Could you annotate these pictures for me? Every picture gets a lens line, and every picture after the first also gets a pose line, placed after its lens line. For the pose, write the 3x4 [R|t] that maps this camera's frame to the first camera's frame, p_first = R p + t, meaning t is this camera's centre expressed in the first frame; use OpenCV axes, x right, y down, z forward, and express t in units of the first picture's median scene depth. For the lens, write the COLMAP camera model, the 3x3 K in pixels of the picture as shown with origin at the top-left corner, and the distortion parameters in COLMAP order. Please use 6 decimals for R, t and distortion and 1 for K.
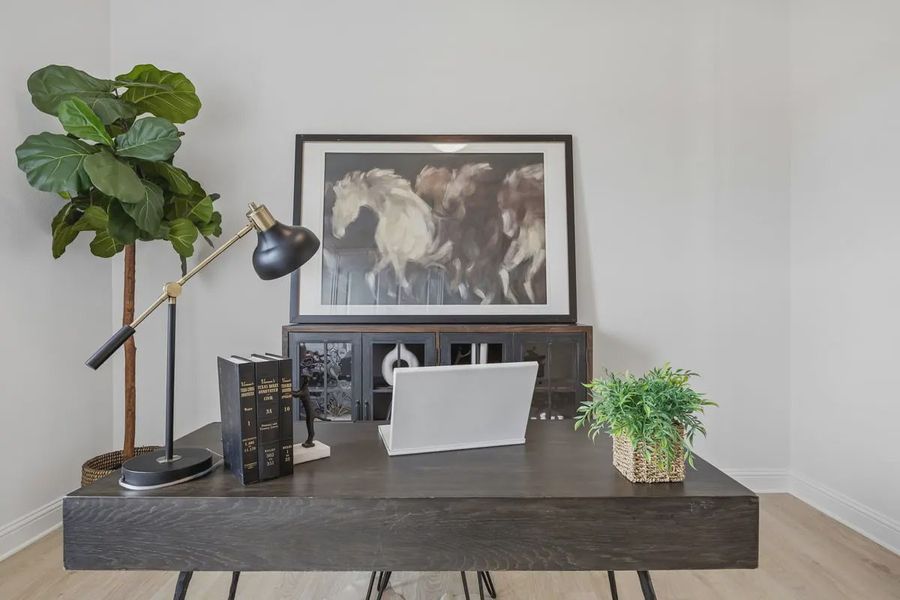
lens RADIAL K [[490.4, 0, 446.4], [0, 490.4, 299.5], [0, 0, 1]] dist [-0.002385, -0.000013]
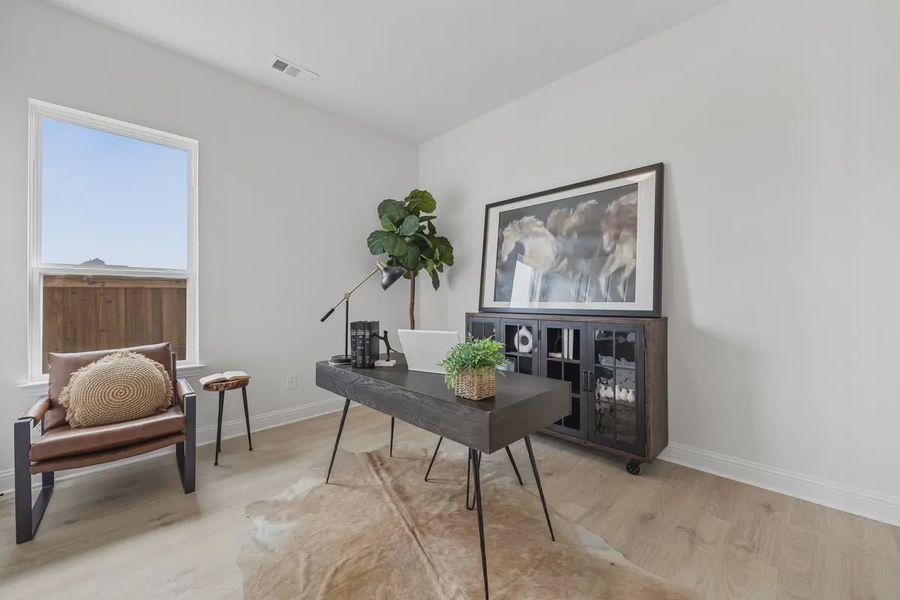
lens RADIAL K [[358.7, 0, 449.4], [0, 358.7, 297.7], [0, 0, 1]] dist [0.000273, 0.000124]
pose [[0.698396, -0.002799, -0.715706, 0.527635], [0.001697, 0.999996, -0.002255, -0.000418], [0.715709, 0.000360, 0.698398, 0.005096]]
